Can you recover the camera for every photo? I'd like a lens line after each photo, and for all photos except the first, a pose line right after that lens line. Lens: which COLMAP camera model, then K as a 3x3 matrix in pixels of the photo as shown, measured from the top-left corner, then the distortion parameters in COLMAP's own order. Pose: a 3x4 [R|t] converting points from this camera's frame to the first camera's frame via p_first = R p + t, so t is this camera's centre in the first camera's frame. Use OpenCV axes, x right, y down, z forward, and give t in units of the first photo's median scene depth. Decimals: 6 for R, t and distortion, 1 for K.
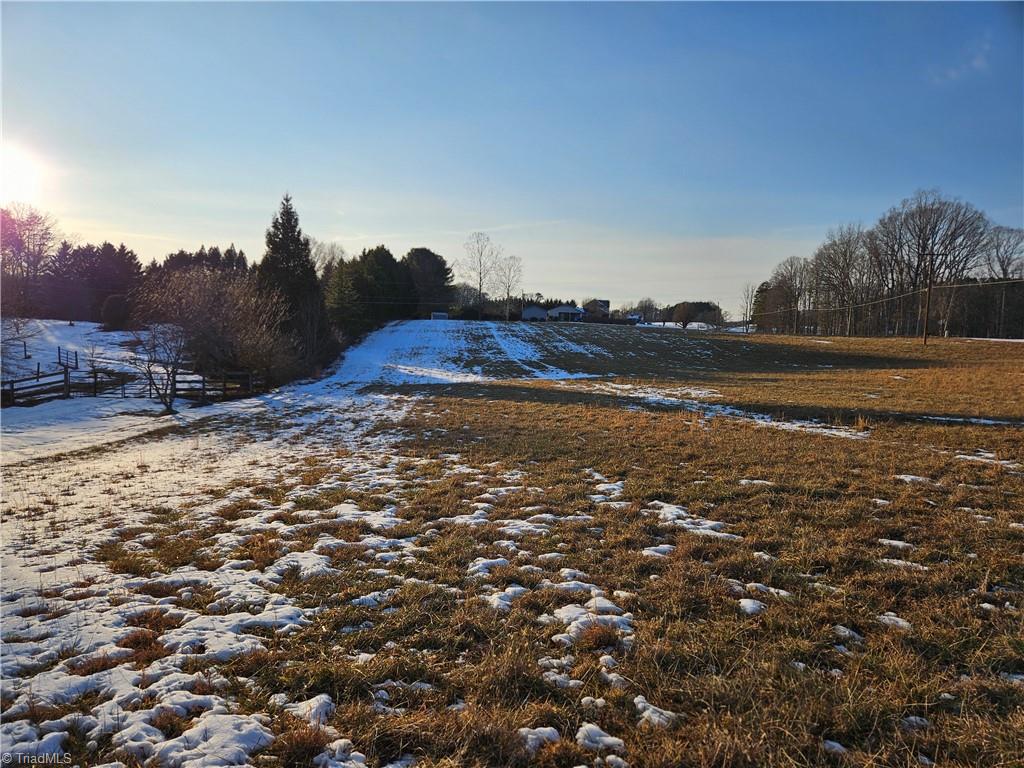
lens RADIAL K [[668.5, 0, 511.2], [0, 668.5, 386.0], [0, 0, 1]] dist [0.056367, -0.047533]
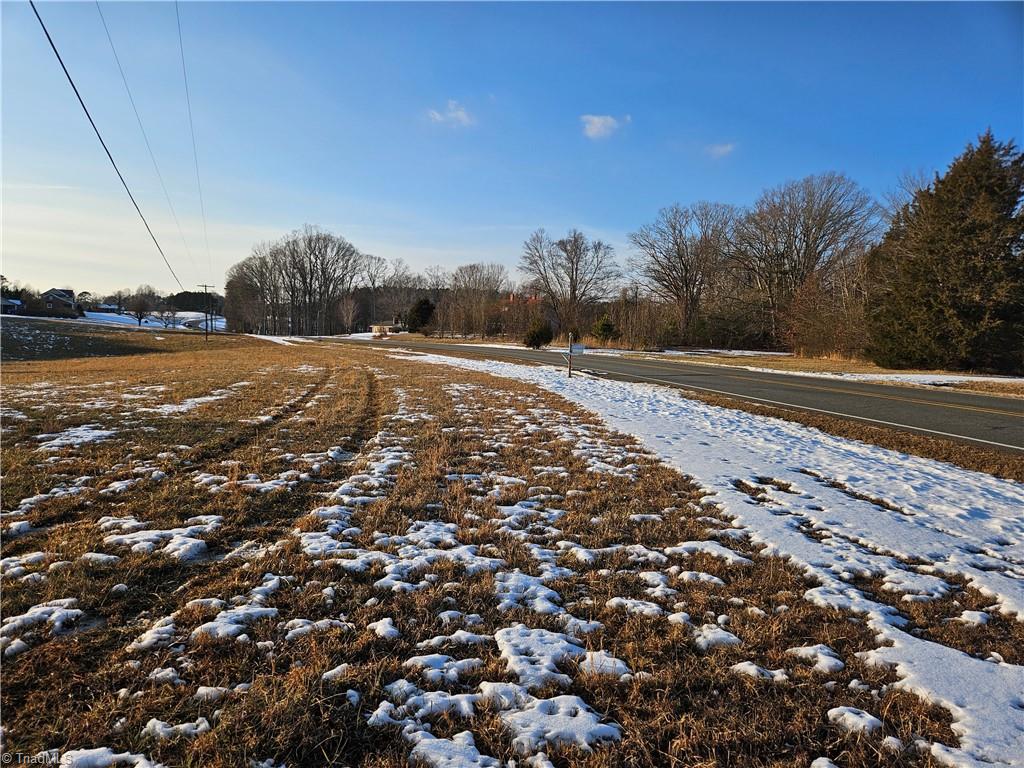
lens RADIAL K [[668.5, 0, 503.6], [0, 668.5, 382.8], [0, 0, 1]] dist [0.056367, -0.047533]
pose [[0.799141, -0.046718, 0.599326, 0.083325], [0.038926, 0.998905, 0.025961, 0.010453], [-0.599882, 0.002582, 0.800084, -0.287493]]
